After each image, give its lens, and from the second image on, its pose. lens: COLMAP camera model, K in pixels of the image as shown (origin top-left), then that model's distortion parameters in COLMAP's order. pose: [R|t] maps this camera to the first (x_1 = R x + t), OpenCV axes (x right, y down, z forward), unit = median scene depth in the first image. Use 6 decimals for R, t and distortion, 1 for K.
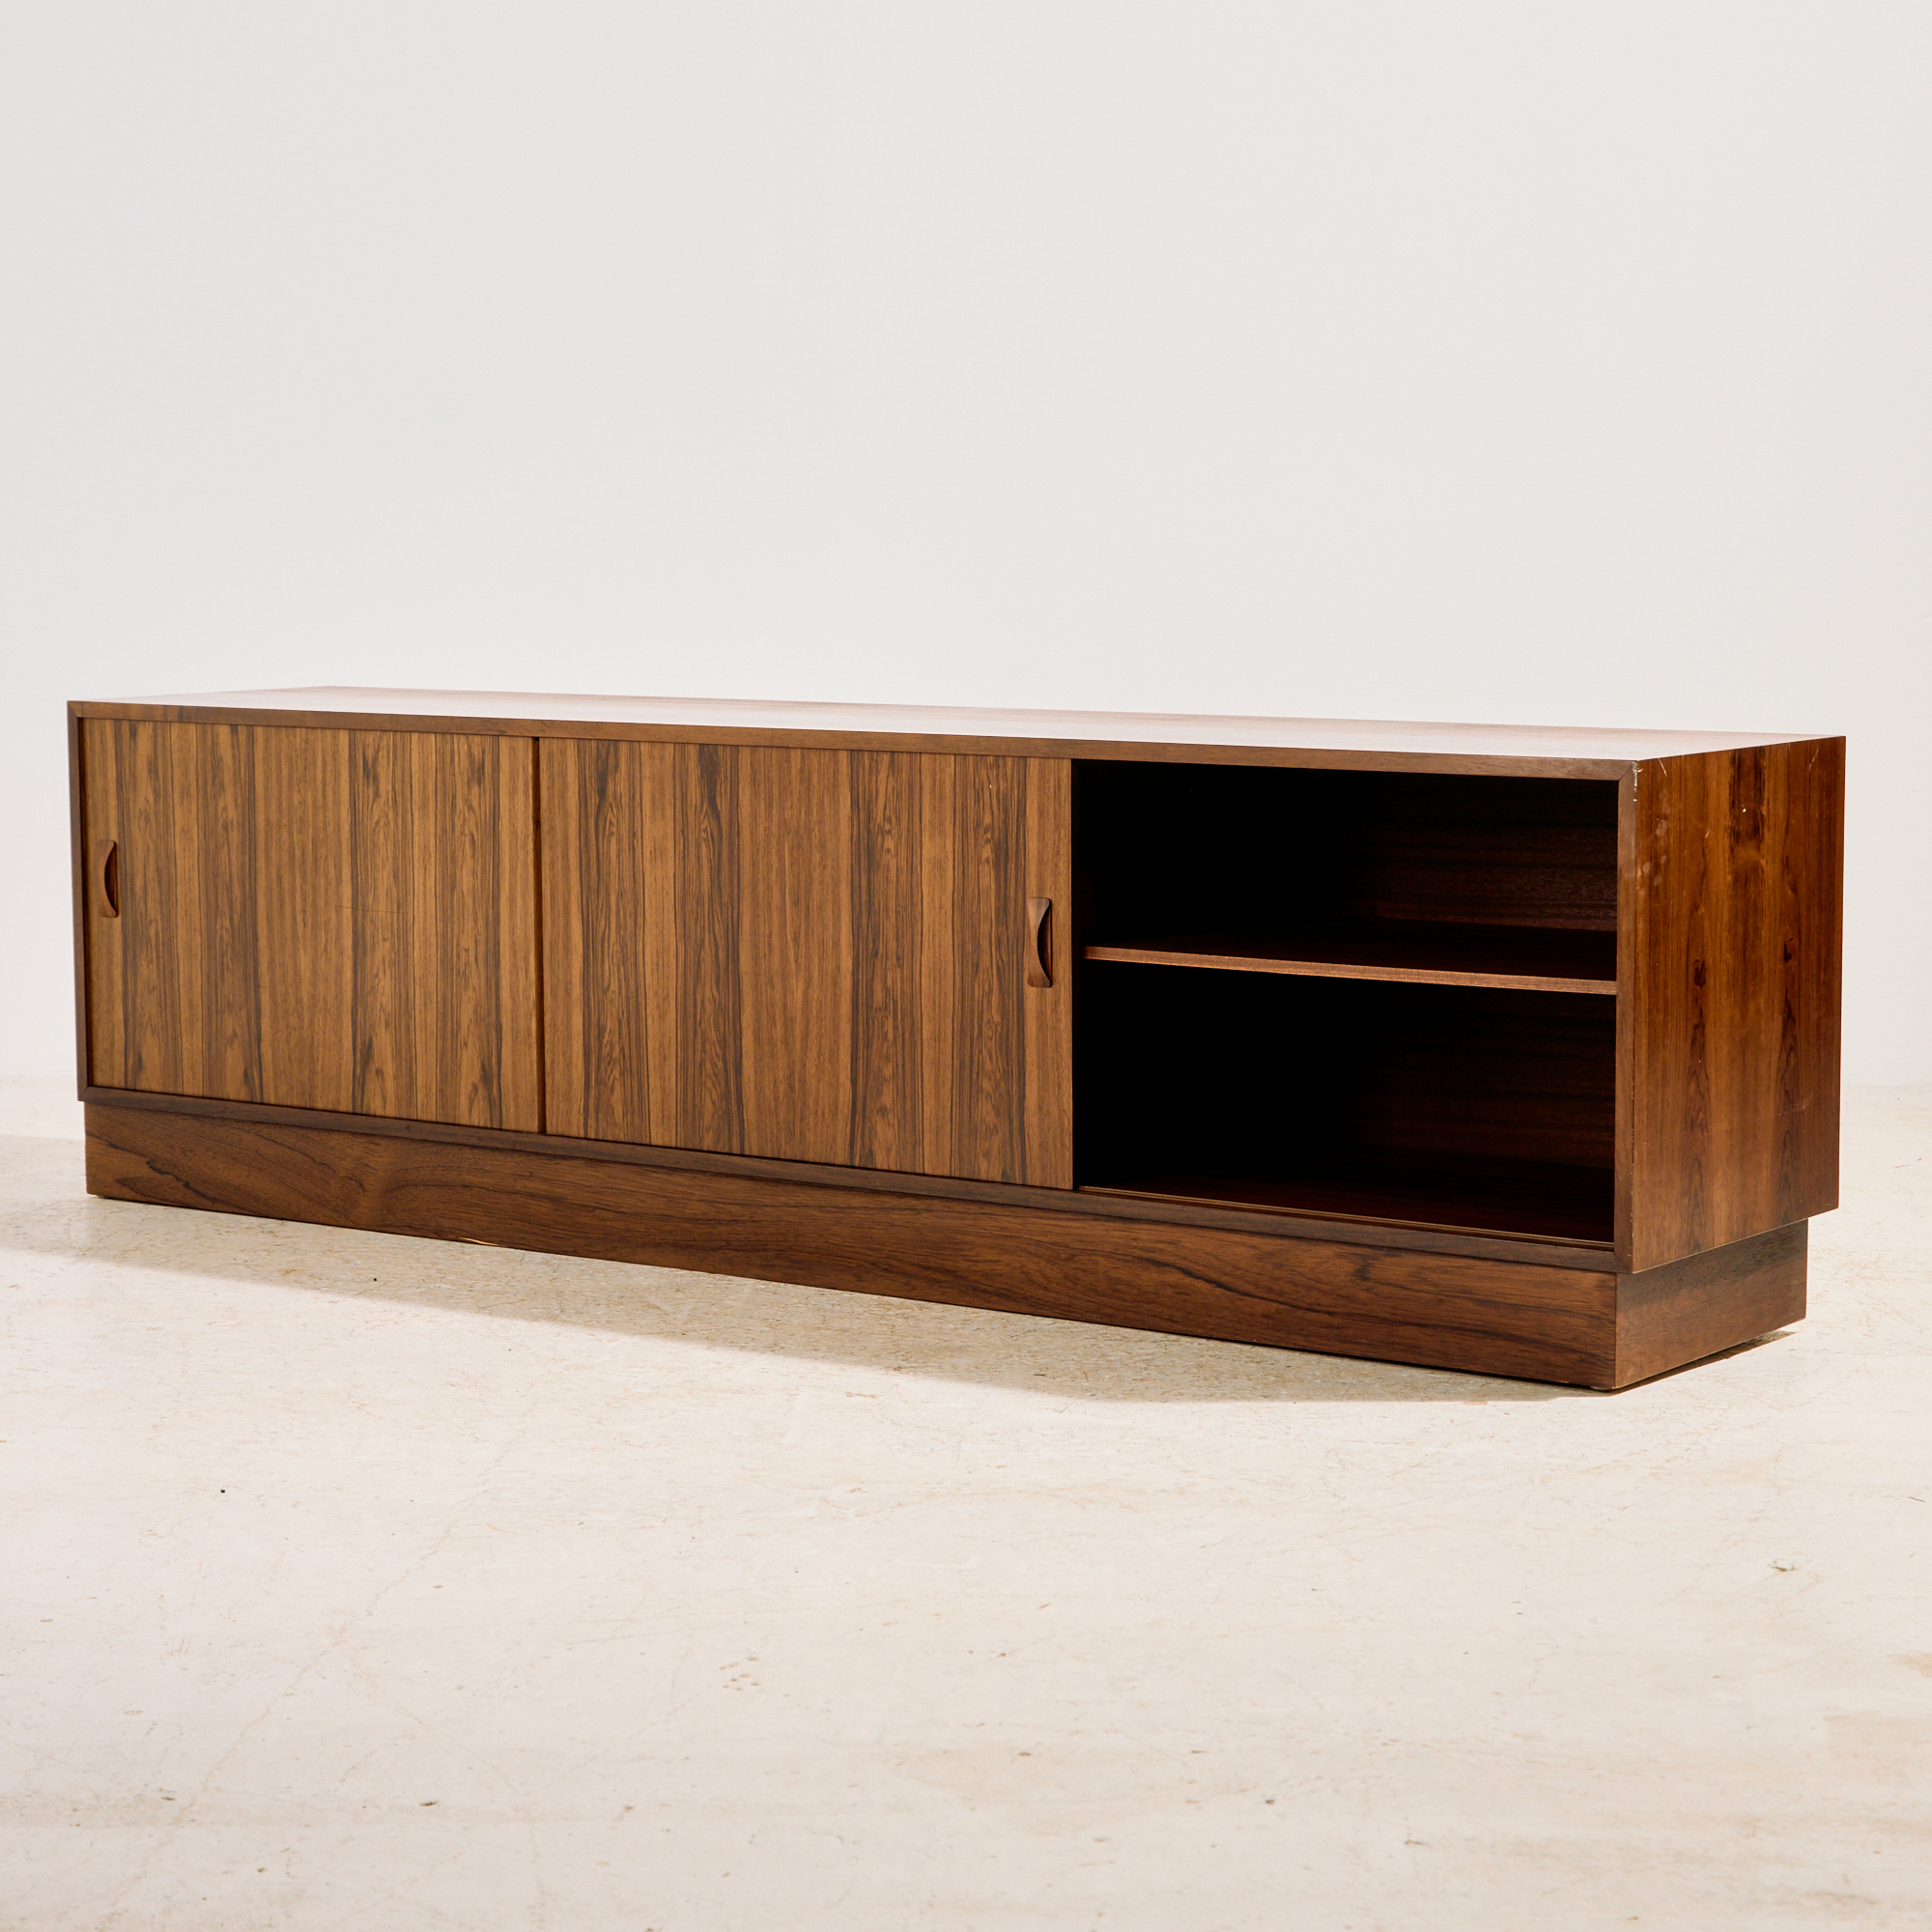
lens RADIAL K [[4549.5, 0, 966.0], [0, 4549.5, 966.0], [0, 0, 1]] dist [-0.004451, -0.366876]
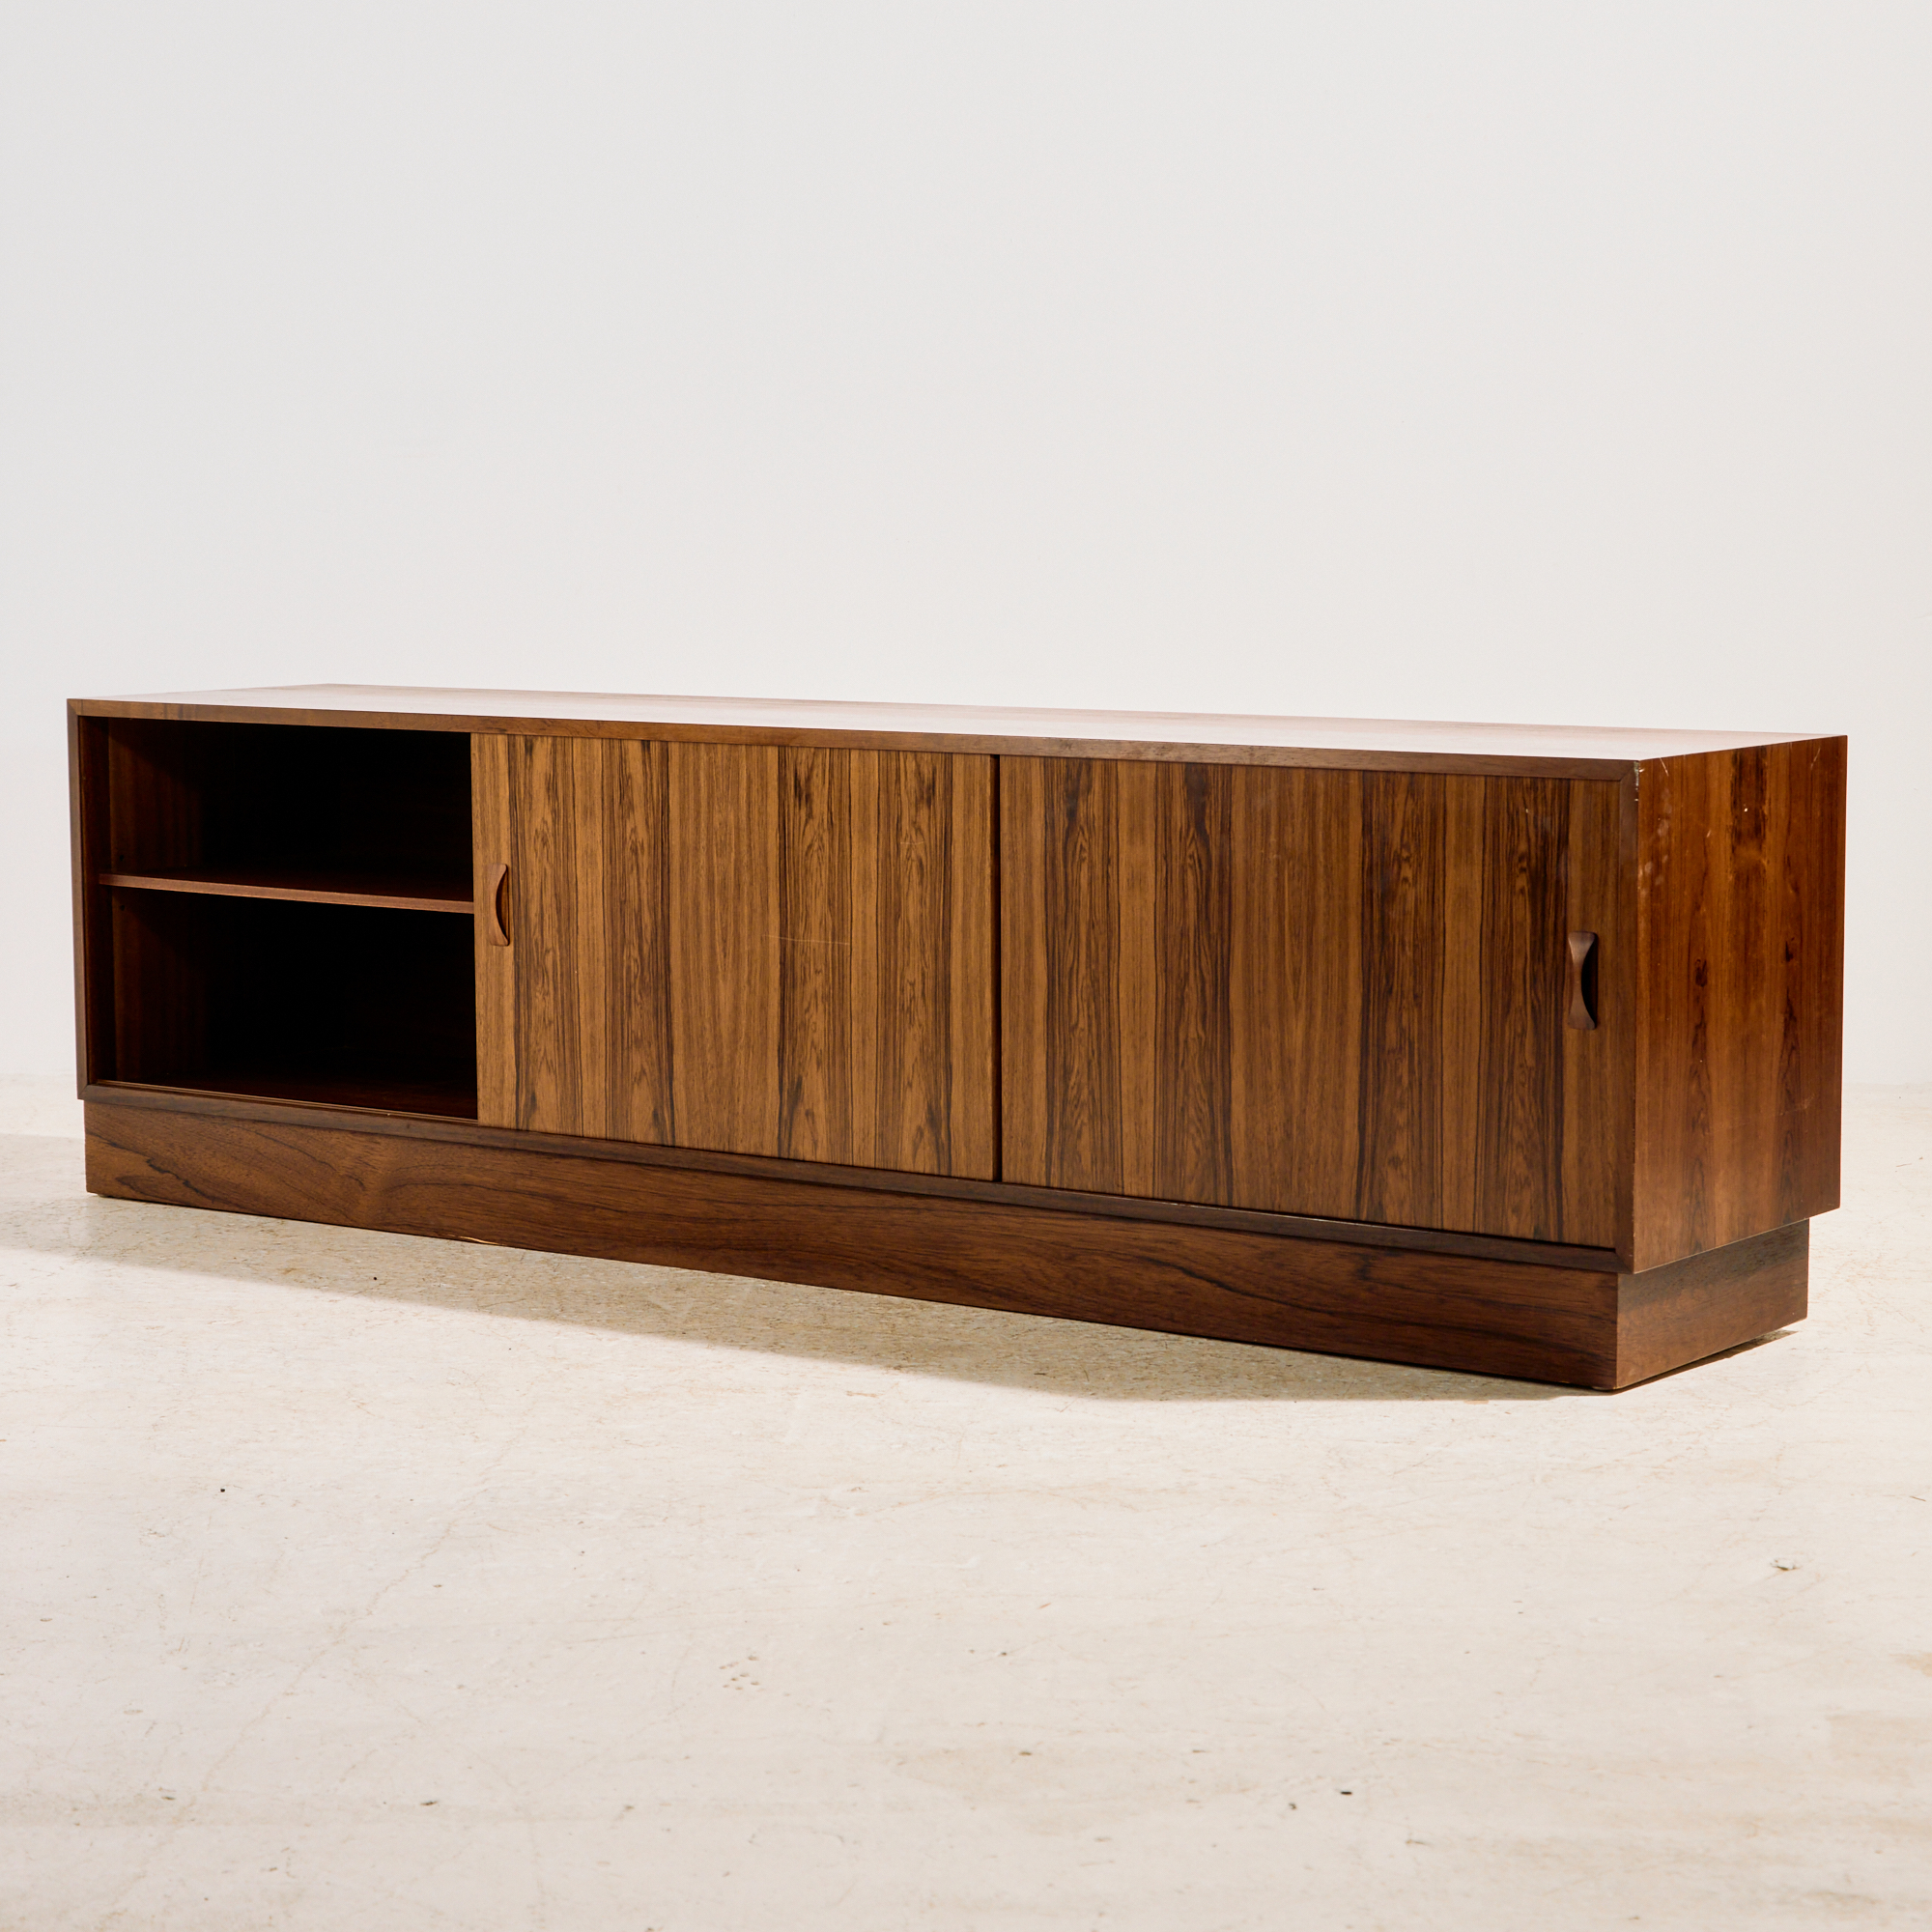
lens RADIAL K [[4549.5, 0, 966.0], [0, 4549.5, 966.0], [0, 0, 1]] dist [-0.004451, -0.366876]
pose [[0.999998, 0.001016, 0.001587, -0.098630], [-0.001016, 0.999999, 0.000374, -0.007353], [-0.001587, -0.000375, 0.999999, 0.069460]]
